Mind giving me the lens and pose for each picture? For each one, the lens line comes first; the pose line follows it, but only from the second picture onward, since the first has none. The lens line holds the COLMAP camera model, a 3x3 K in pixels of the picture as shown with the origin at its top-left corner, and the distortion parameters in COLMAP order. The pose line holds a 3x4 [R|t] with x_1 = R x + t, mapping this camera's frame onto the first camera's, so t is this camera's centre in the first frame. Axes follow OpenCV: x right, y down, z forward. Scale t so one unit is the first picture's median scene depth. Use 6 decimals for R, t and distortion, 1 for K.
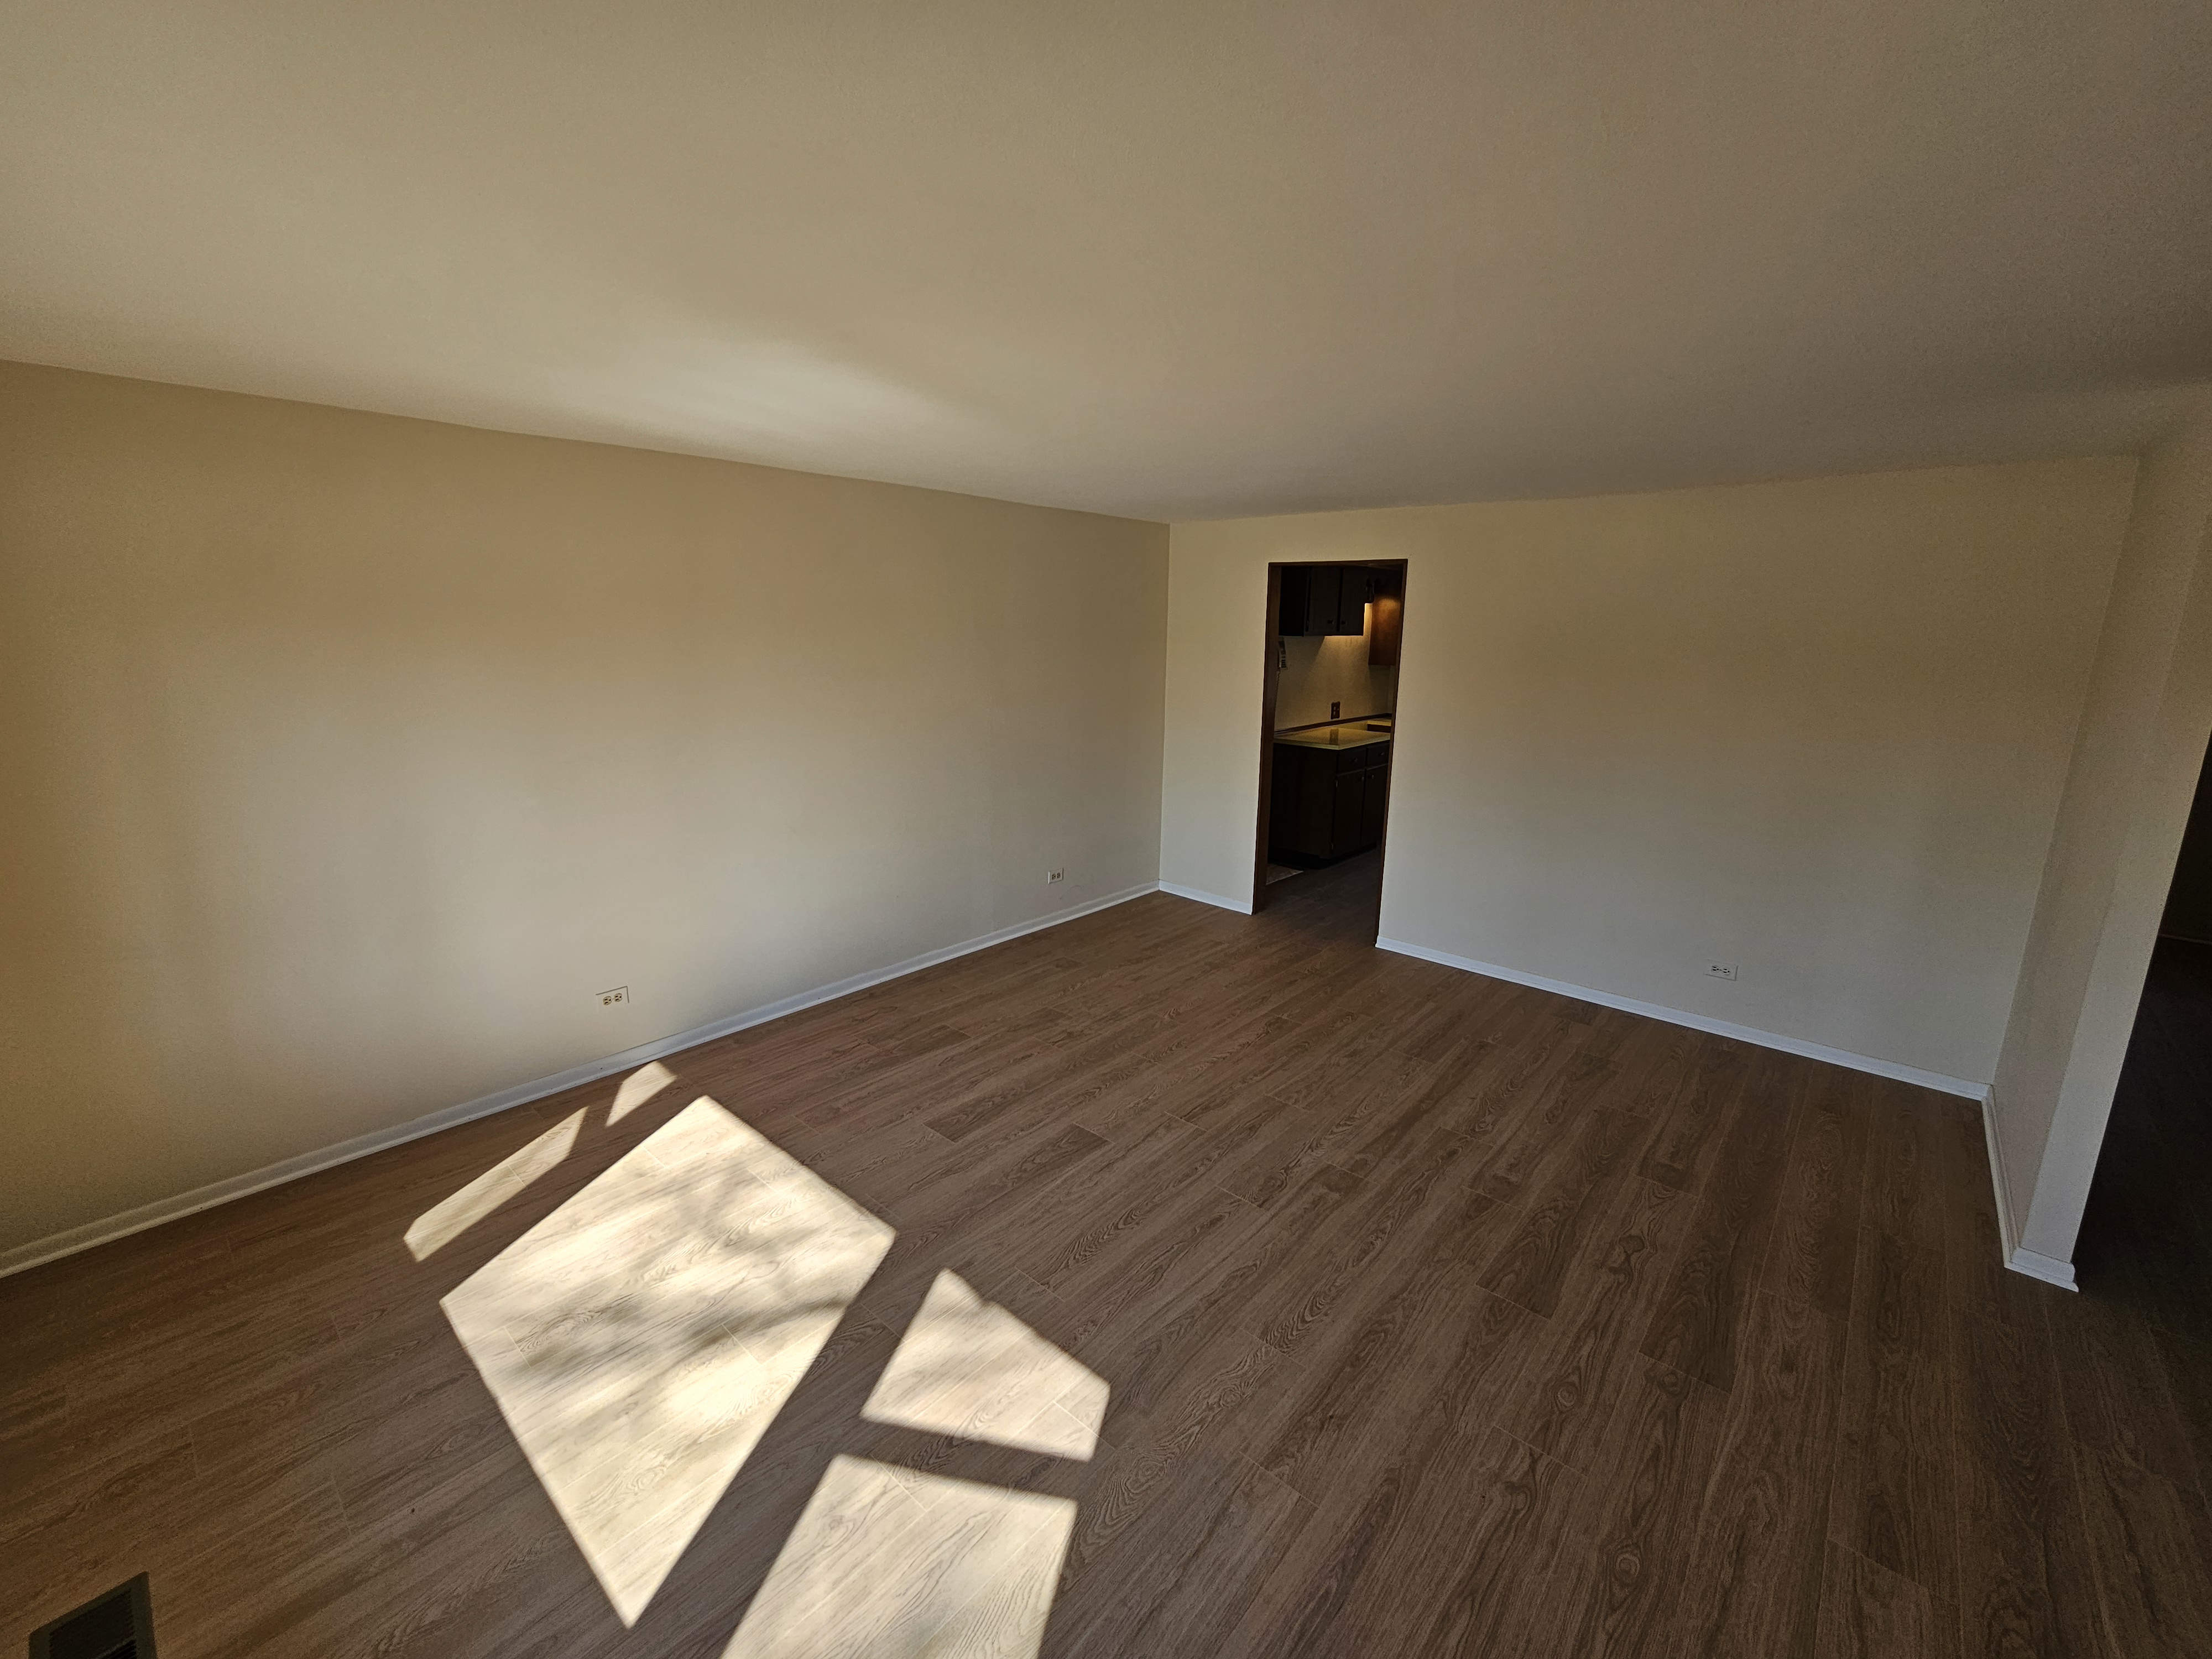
lens RADIAL K [[909.9, 0, 1104.3], [0, 909.9, 825.8], [0, 0, 1]] dist [-0.000612, -0.000372]
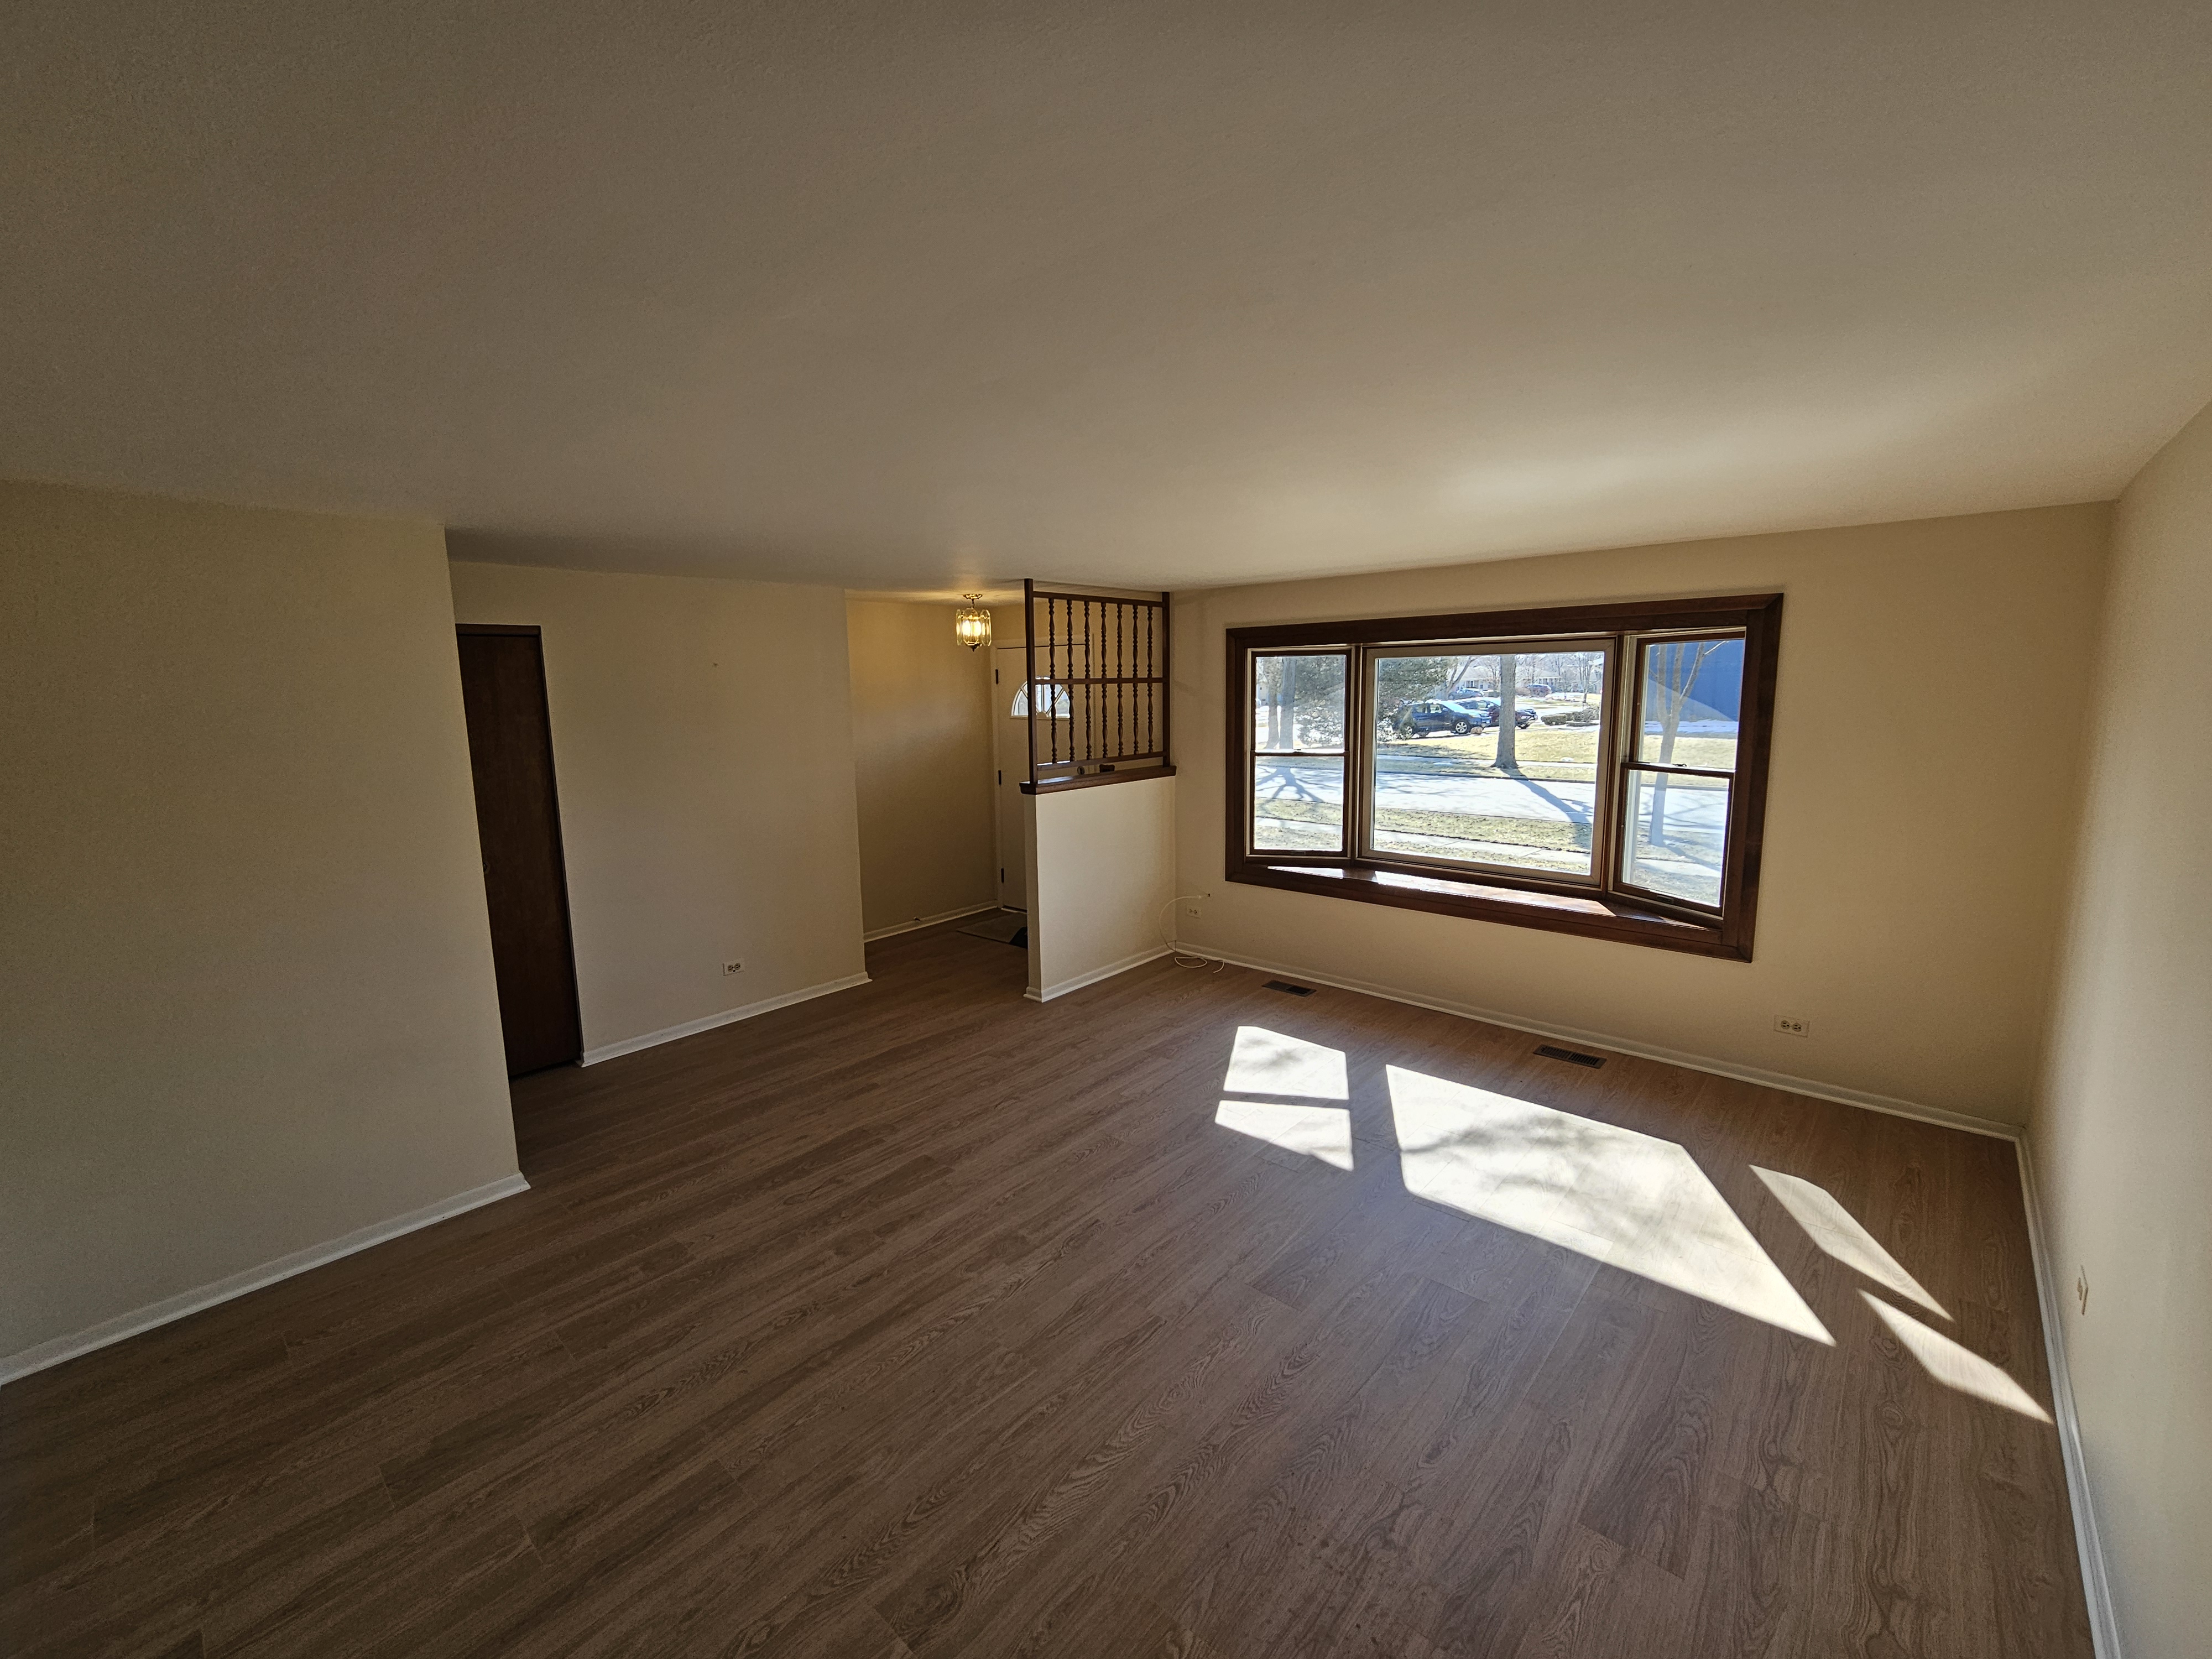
lens RADIAL K [[909.9, 0, 1103.3], [0, 909.9, 823.0], [0, 0, 1]] dist [-0.000612, -0.000372]
pose [[-0.999892, 0.002961, 0.014388, 0.152252], [0.008021, 0.930595, 0.365962, -0.437990], [-0.012306, 0.366038, -0.930519, 1.906594]]
